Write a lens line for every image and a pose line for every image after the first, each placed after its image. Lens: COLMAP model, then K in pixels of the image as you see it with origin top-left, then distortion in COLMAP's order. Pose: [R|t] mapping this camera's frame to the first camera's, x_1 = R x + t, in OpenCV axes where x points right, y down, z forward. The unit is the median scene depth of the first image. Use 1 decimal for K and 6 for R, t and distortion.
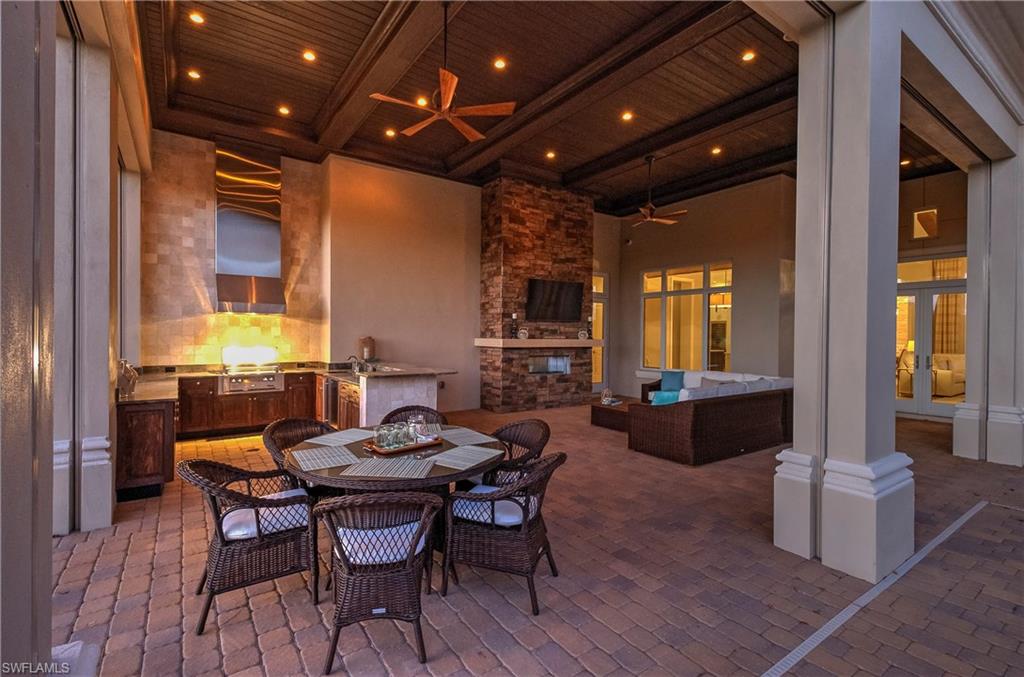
lens RADIAL K [[465.2, 0, 512.0], [0, 465.2, 338.5], [0, 0, 1]] dist [-0.001604, -0.000302]
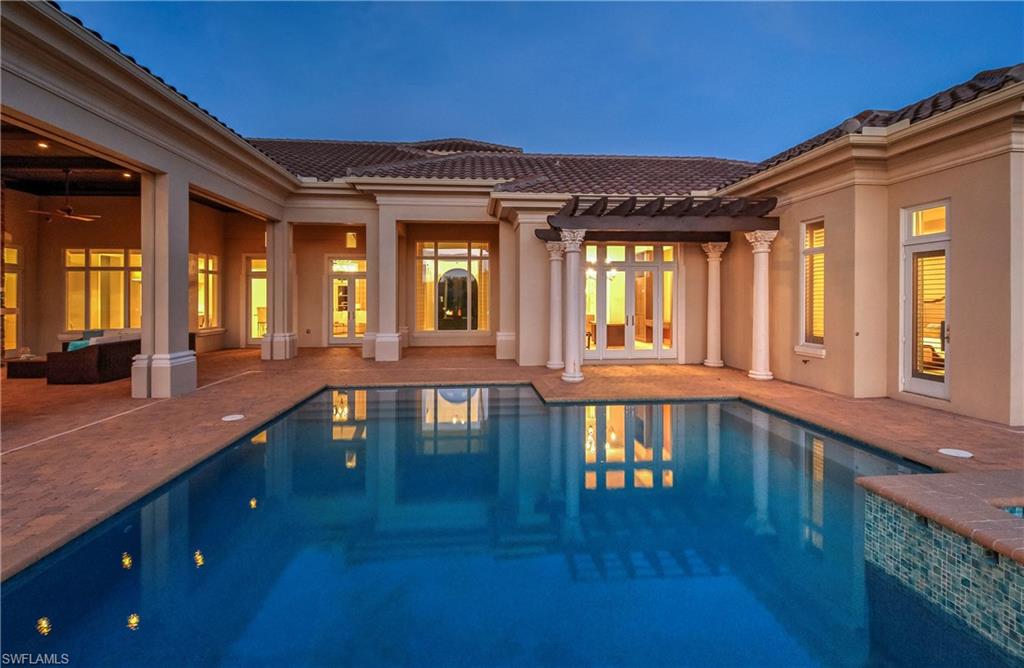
lens RADIAL K [[460.4, 0, 506.4], [0, 460.4, 298.6], [0, 0, 1]] dist [-0.018363, 0.000002]
pose [[0.517701, -0.011815, 0.855480, -0.149029], [0.018476, 0.999826, 0.002628, -0.001694], [-0.855362, 0.014445, 0.517829, -0.682421]]
